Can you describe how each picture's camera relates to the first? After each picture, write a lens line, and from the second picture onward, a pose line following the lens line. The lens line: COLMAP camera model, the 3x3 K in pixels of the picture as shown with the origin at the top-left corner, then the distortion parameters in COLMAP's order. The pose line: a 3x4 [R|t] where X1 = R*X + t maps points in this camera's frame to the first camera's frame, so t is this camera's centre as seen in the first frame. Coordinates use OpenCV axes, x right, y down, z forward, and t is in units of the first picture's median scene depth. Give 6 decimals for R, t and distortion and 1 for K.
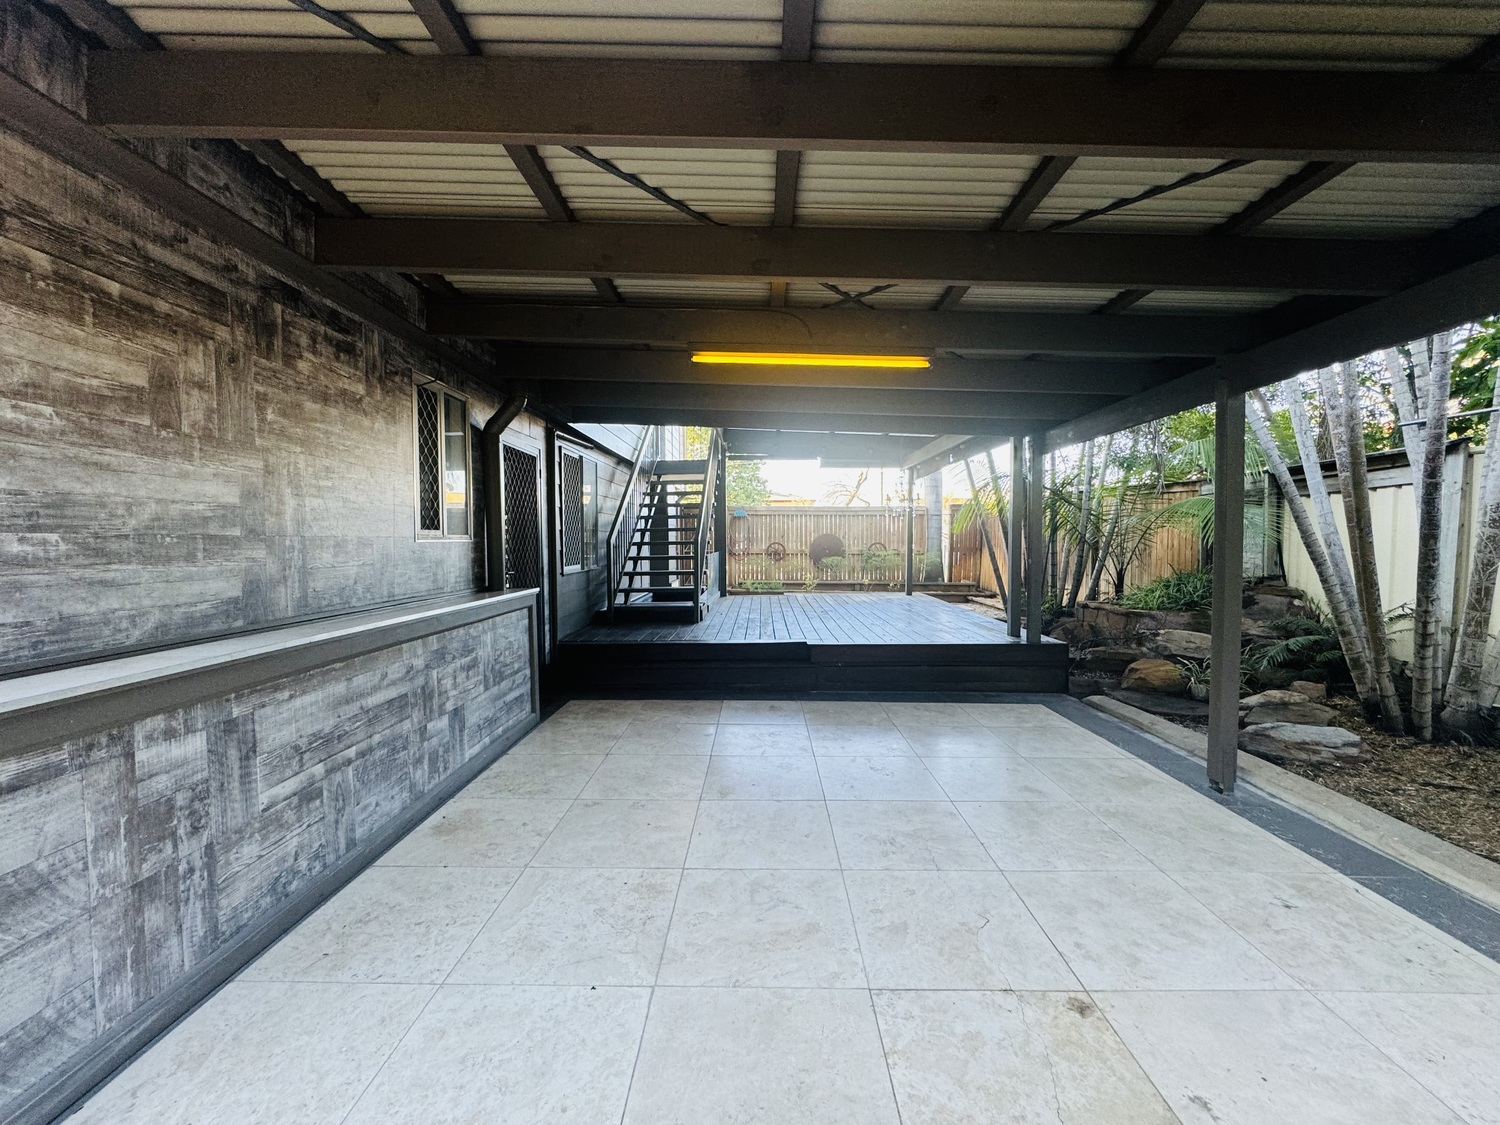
lens RADIAL K [[608.4, 0, 756.4], [0, 608.4, 561.7], [0, 0, 1]] dist [-0.002171, -0.000069]
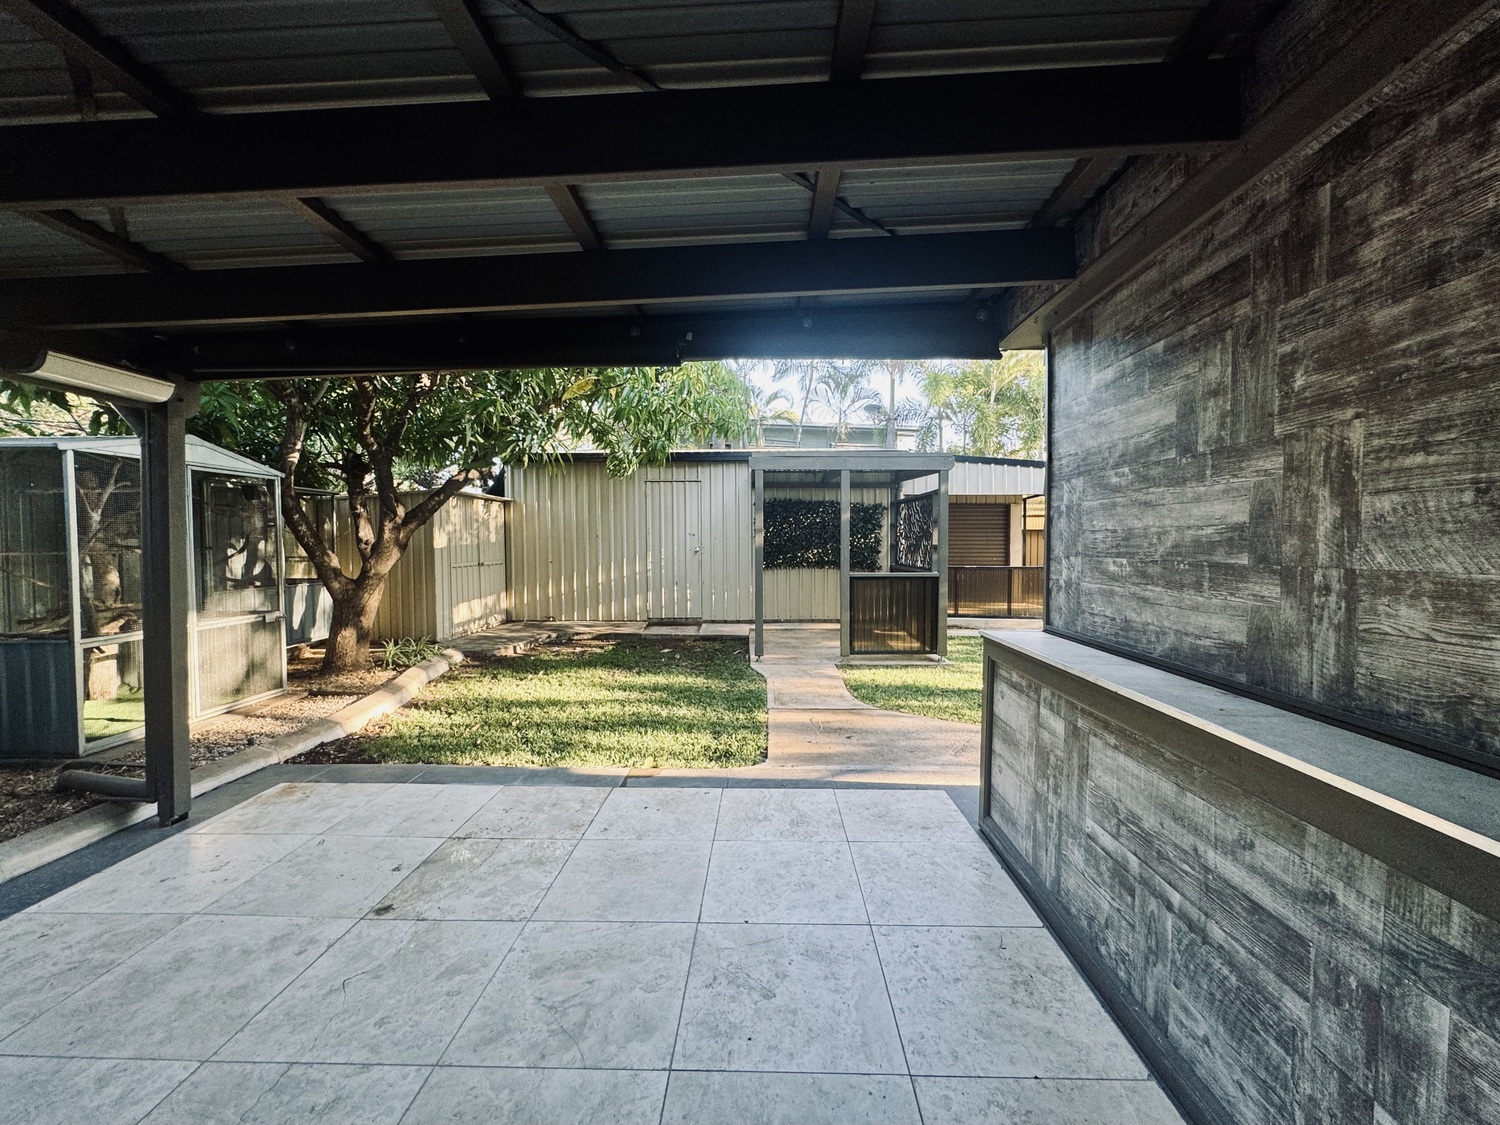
lens RADIAL K [[608.4, 0, 753.8], [0, 608.4, 558.3], [0, 0, 1]] dist [-0.002171, -0.000069]
pose [[-0.999936, 0.004627, 0.010322, -0.249107], [0.005237, 0.998190, 0.059918, -0.103535], [-0.010026, 0.059969, -0.998150, 1.837626]]
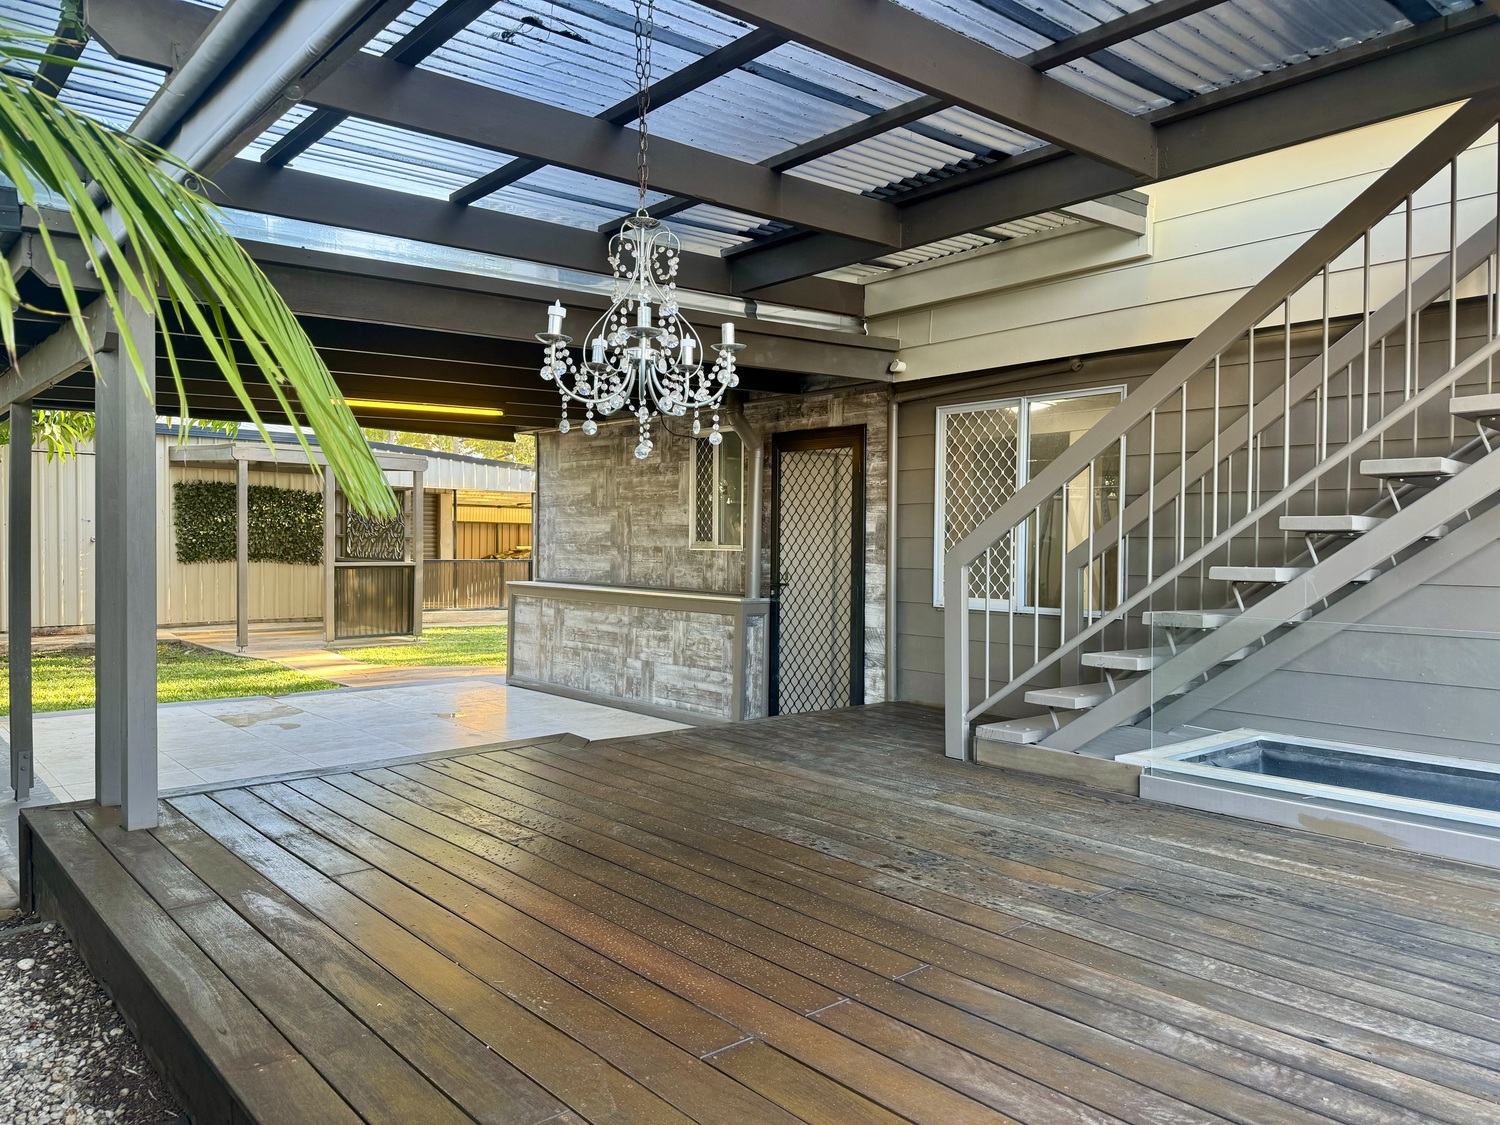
lens RADIAL K [[1076.2, 0, 713.9], [0, 1076.2, 560.1], [0, 0, 1]] dist [0.072737, -0.078008]
pose [[-0.755820, 0.007857, -0.654733, 1.673610], [-0.031982, 0.998292, 0.048900, -0.210950], [0.653998, 0.057899, -0.754277, 4.638996]]
